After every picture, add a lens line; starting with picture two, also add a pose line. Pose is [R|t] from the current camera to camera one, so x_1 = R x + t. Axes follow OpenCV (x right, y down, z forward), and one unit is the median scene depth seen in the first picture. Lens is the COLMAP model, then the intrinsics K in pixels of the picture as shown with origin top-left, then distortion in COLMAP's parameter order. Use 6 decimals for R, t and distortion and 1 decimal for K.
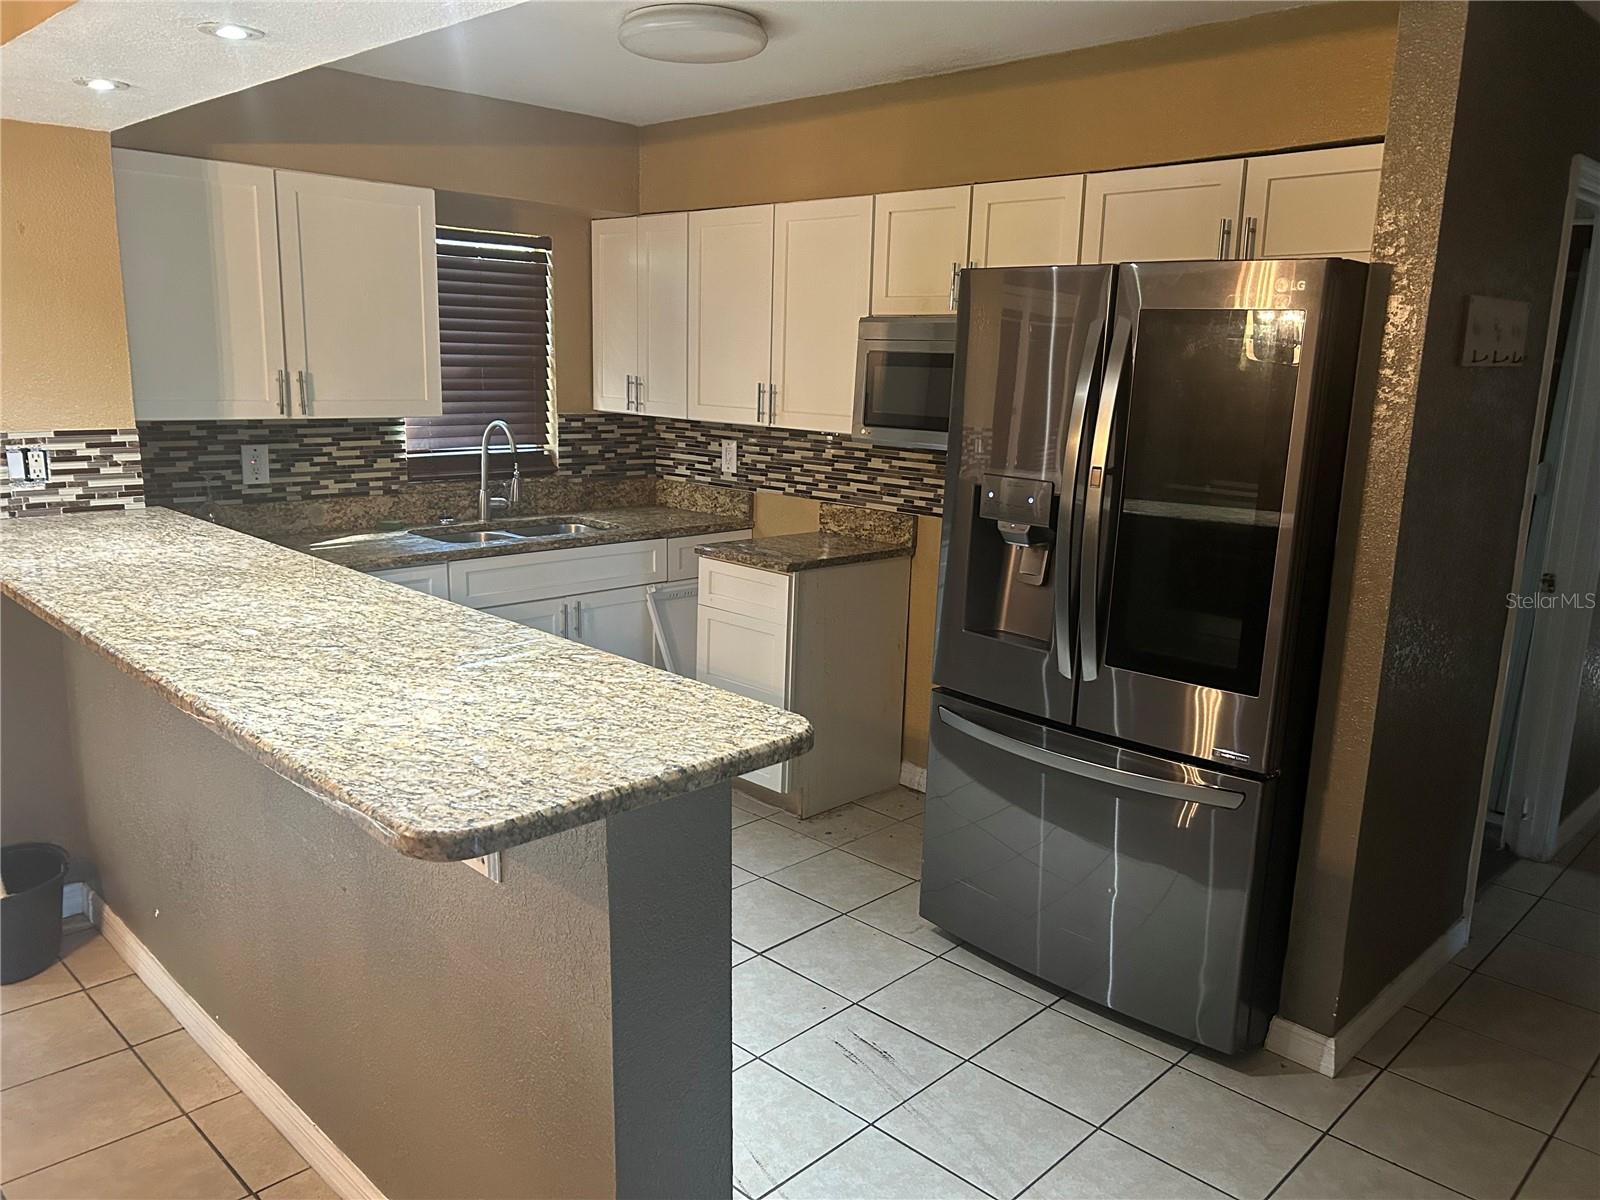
lens RADIAL K [[1206.6, 0, 804.3], [0, 1206.6, 600.0], [0, 0, 1]] dist [0.032836, -0.049940]
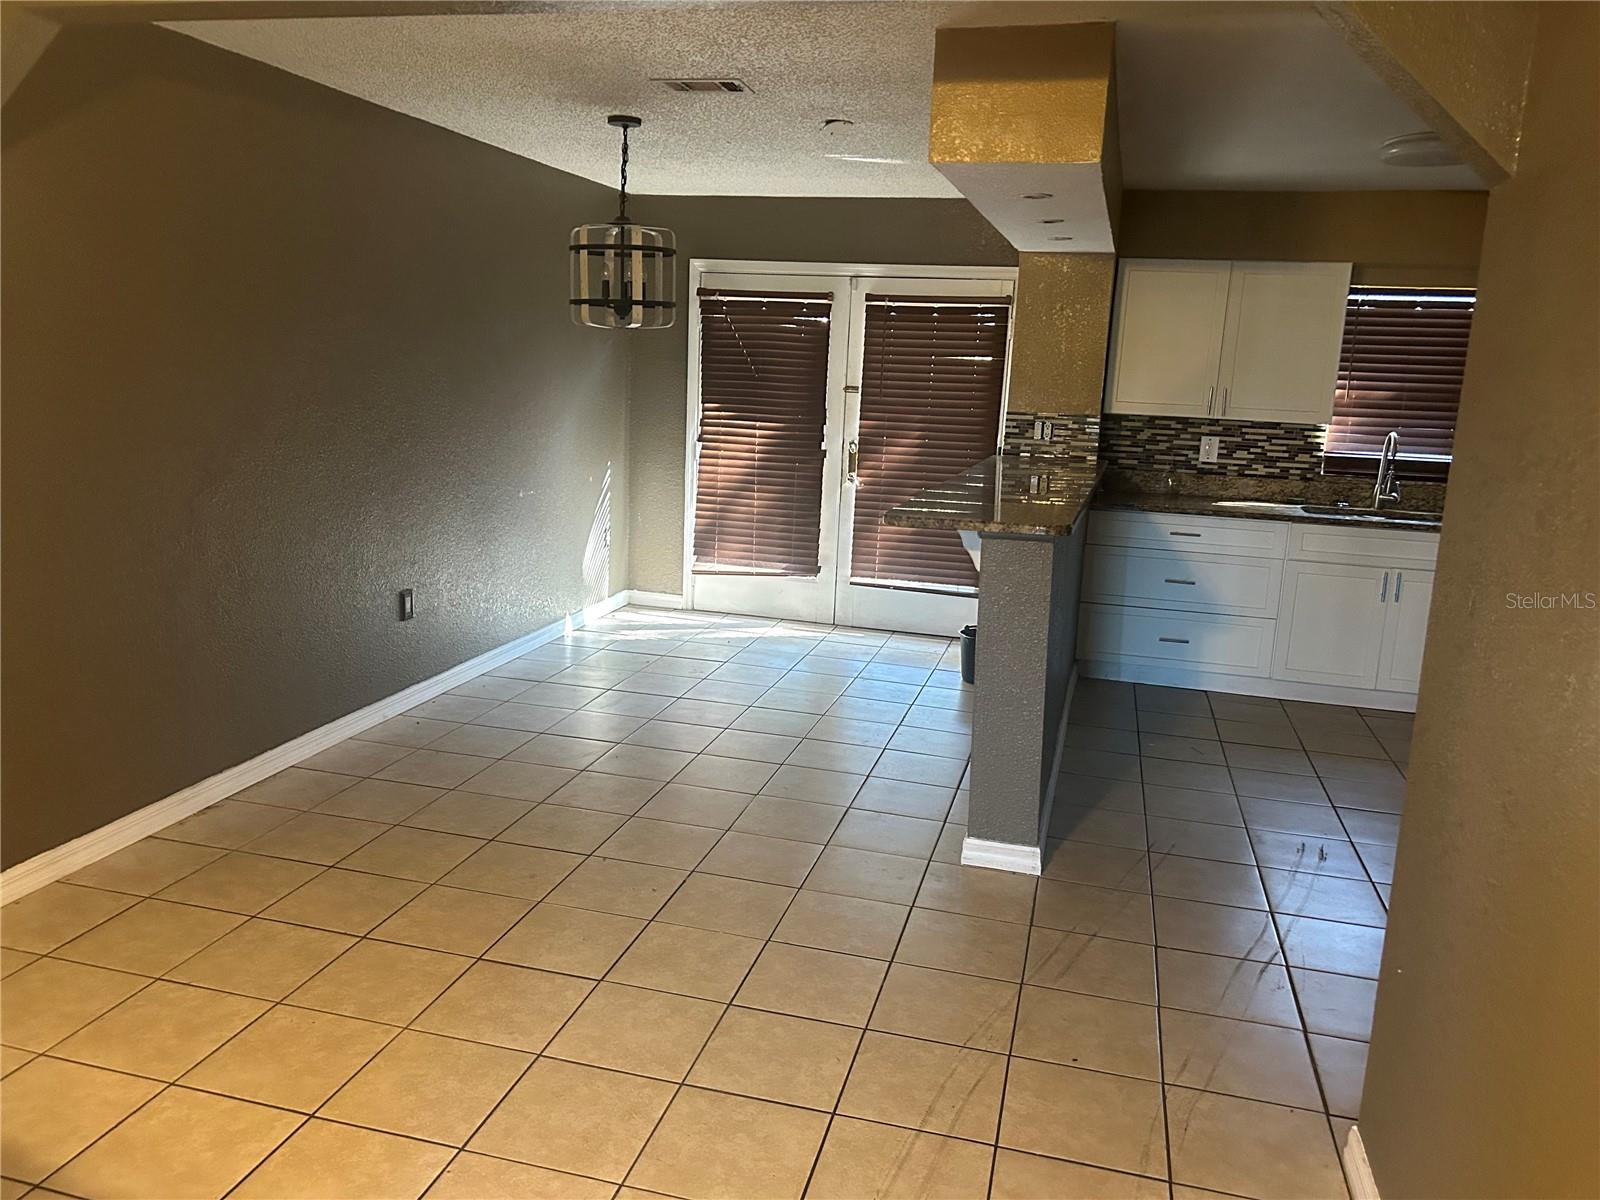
lens RADIAL K [[1206.6, 0, 802.9], [0, 1206.6, 604.9], [0, 0, 1]] dist [0.032836, -0.049940]
pose [[0.507451, 0.174551, -0.843816, 0.682879], [-0.199099, 0.976520, 0.082269, 0.063466], [0.838363, 0.126255, 0.530289, -0.245257]]
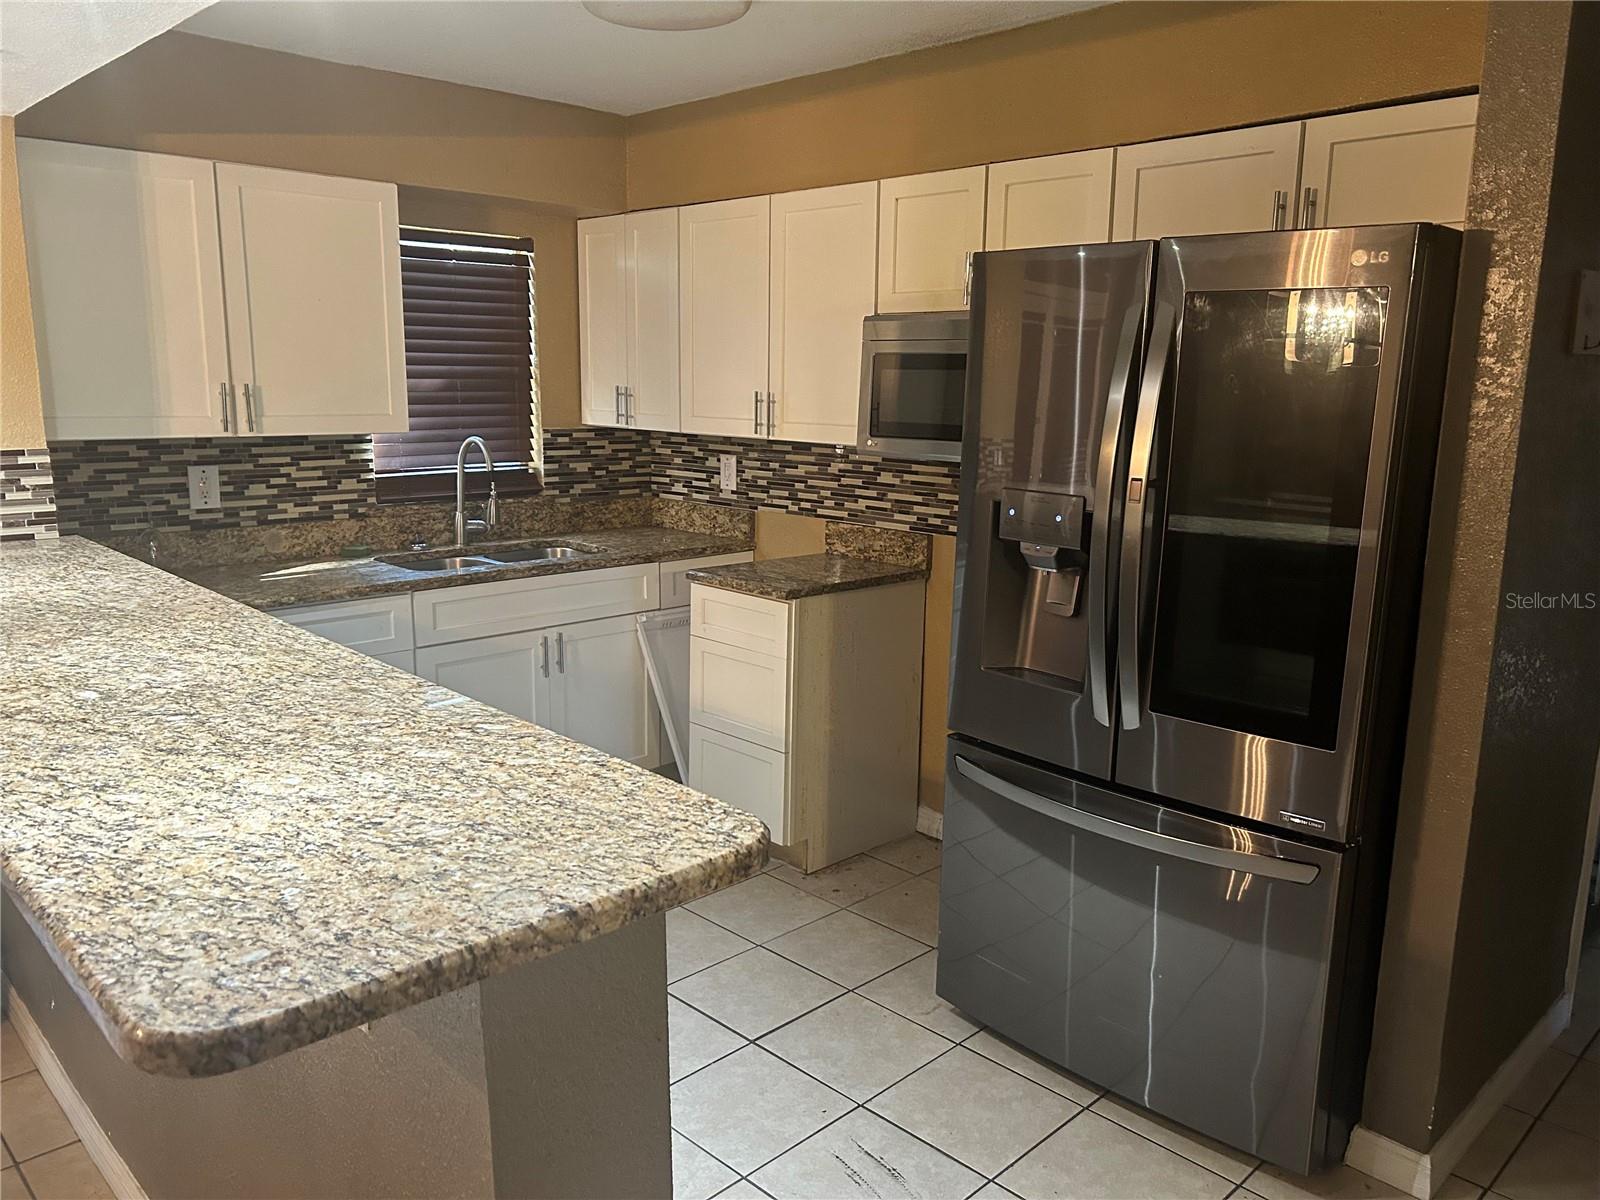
lens RADIAL K [[1206.6, 0, 801.6], [0, 1206.6, 598.7], [0, 0, 1]] dist [0.032836, -0.049940]
pose [[0.999693, -0.009600, -0.022851, 0.019043], [0.009262, 0.999846, -0.014874, -0.011255], [0.022991, 0.014658, 0.999628, 0.109171]]
